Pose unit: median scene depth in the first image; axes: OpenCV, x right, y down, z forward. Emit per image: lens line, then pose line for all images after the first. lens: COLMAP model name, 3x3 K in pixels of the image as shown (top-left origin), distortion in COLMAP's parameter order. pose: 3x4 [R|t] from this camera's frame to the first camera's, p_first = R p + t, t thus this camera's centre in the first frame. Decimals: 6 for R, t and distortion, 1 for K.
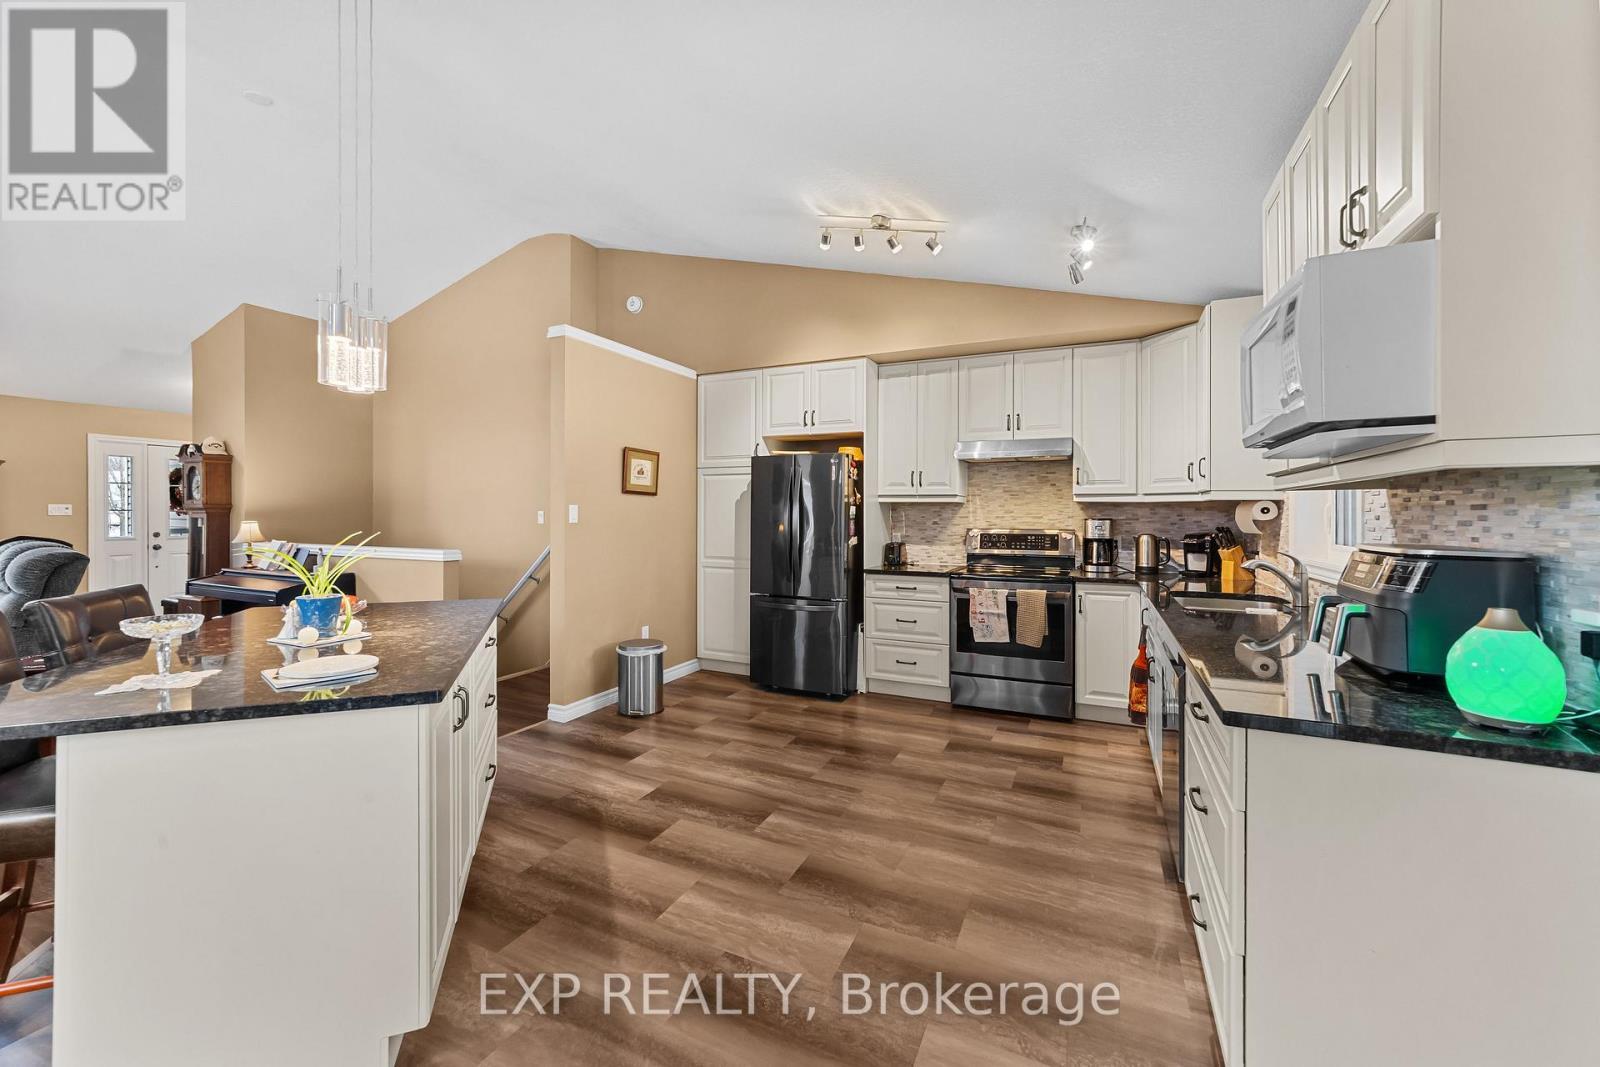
lens RADIAL K [[620.5, 0, 794.3], [0, 620.5, 511.4], [0, 0, 1]] dist [-0.006612, 0.002453]
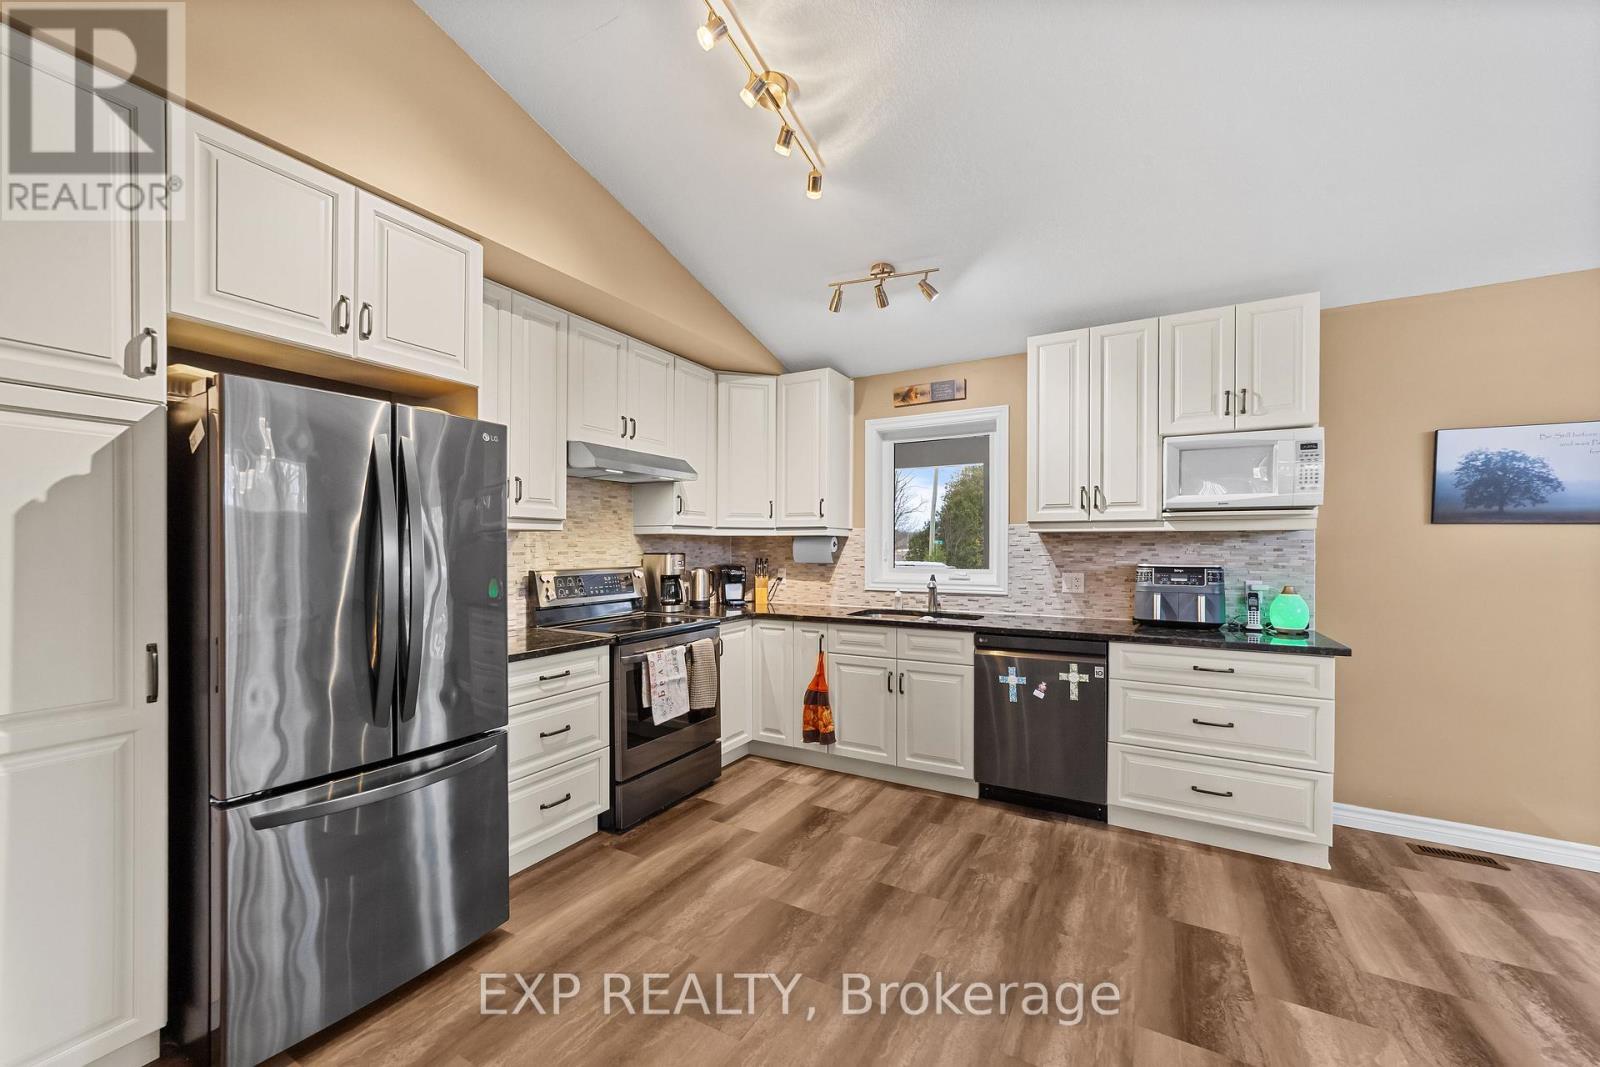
lens RADIAL K [[620.5, 0, 799.4], [0, 620.5, 542.9], [0, 0, 1]] dist [-0.006612, 0.002453]
pose [[0.069237, 0.002195, 0.997598, -0.428023], [-0.004849, 0.999987, -0.001864, -0.002454], [-0.997588, -0.004708, 0.069247, 0.799472]]
